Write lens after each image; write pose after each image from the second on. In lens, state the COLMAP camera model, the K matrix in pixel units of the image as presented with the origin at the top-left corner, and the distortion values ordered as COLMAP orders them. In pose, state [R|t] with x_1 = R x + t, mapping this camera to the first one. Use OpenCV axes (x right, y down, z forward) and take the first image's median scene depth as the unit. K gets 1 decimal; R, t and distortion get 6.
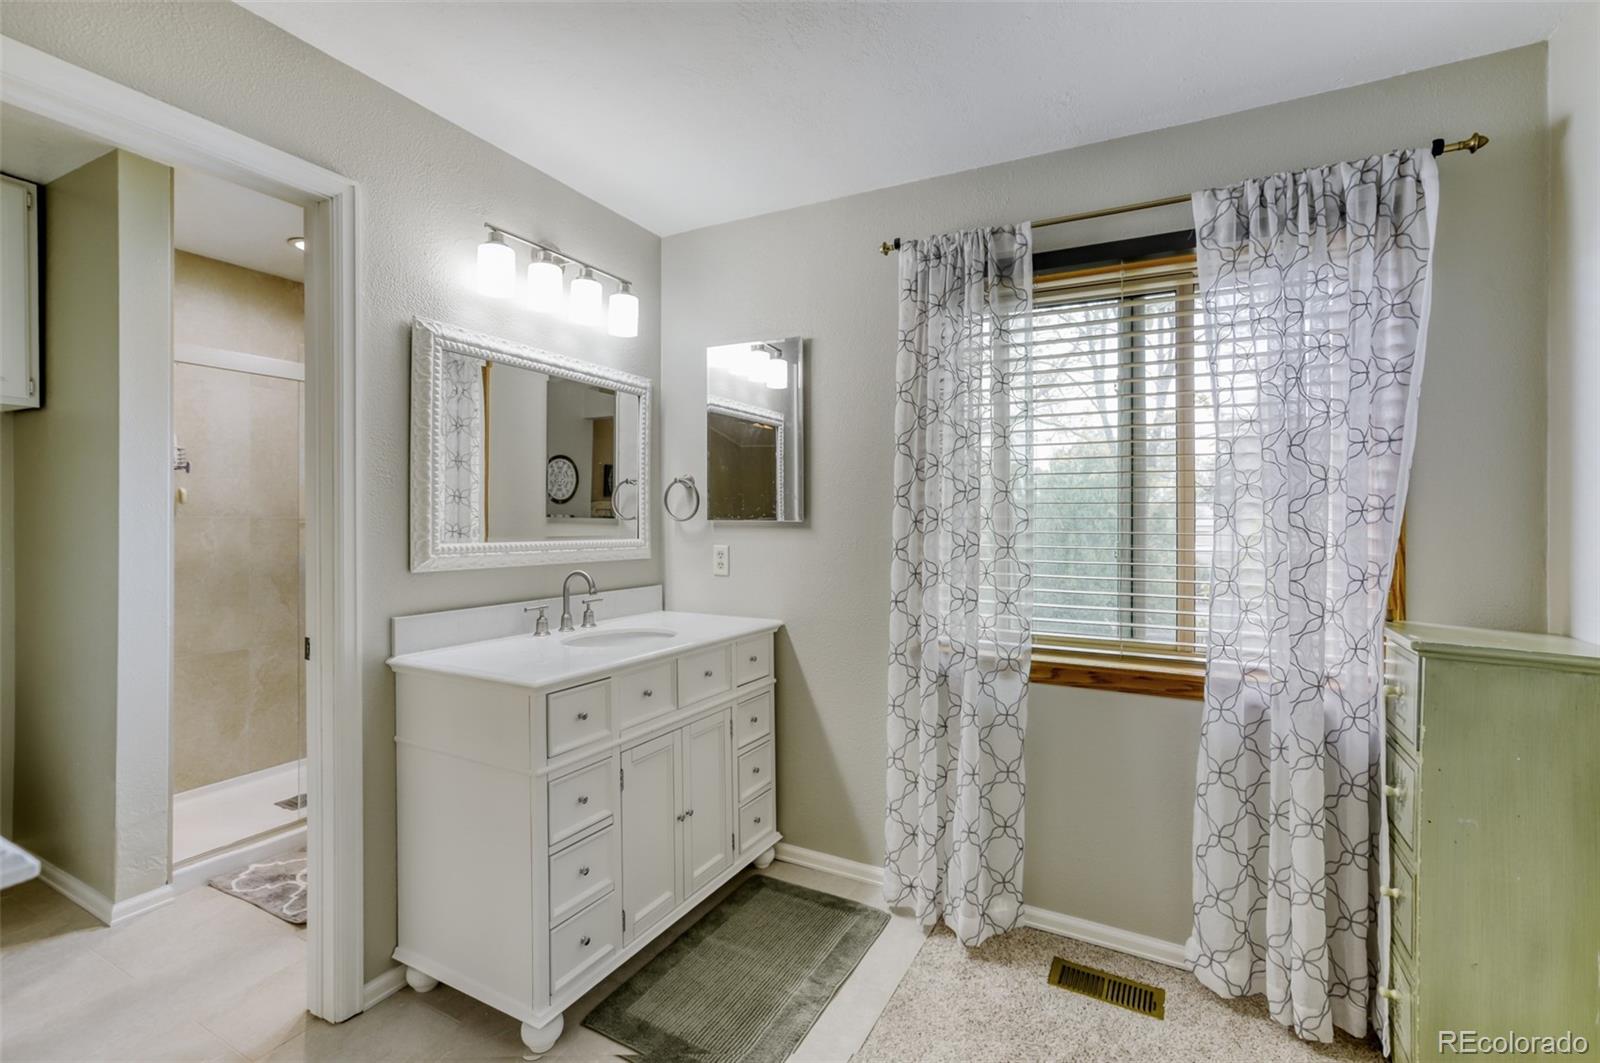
lens RADIAL K [[720.1, 0, 796.9], [0, 720.1, 516.1], [0, 0, 1]] dist [0.002160, 0.020662]
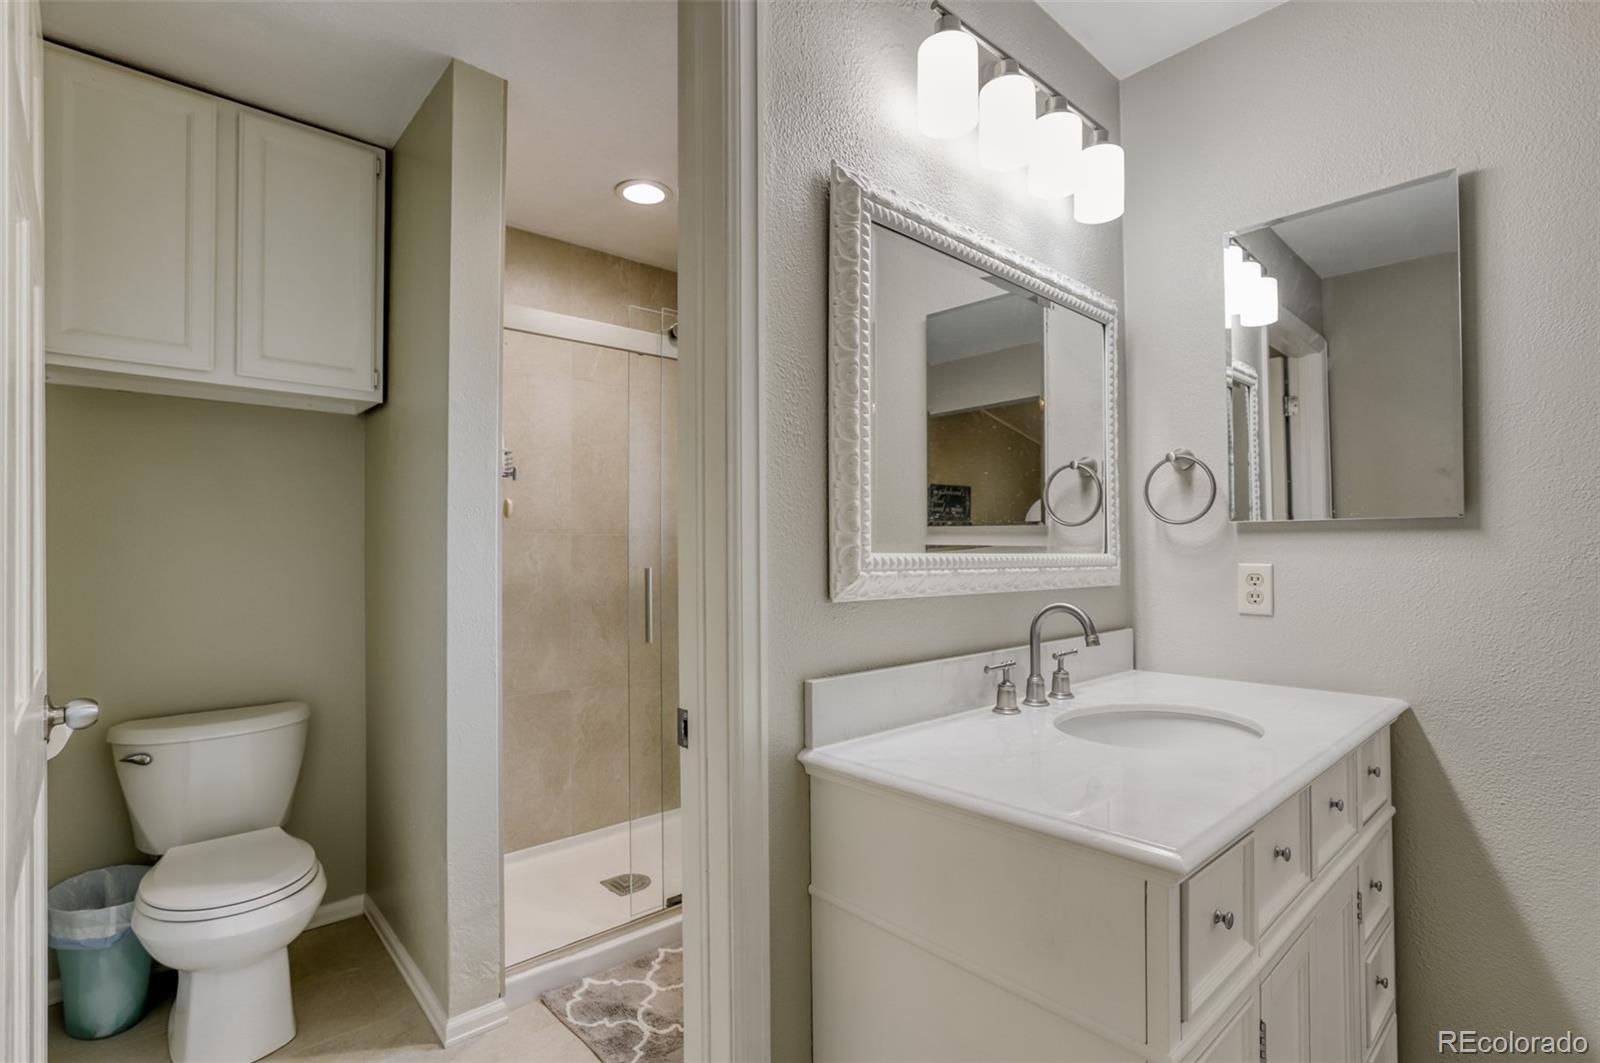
lens RADIAL K [[759.6, 0, 800.0], [0, 759.6, 531.5], [0, 0, 1]] dist [-0.044699, 0.067531]
pose [[0.946374, -0.016053, -0.322673, -0.285278], [0.008537, 0.999659, -0.024694, 0.029193], [0.322959, 0.020615, 0.946188, 0.330745]]
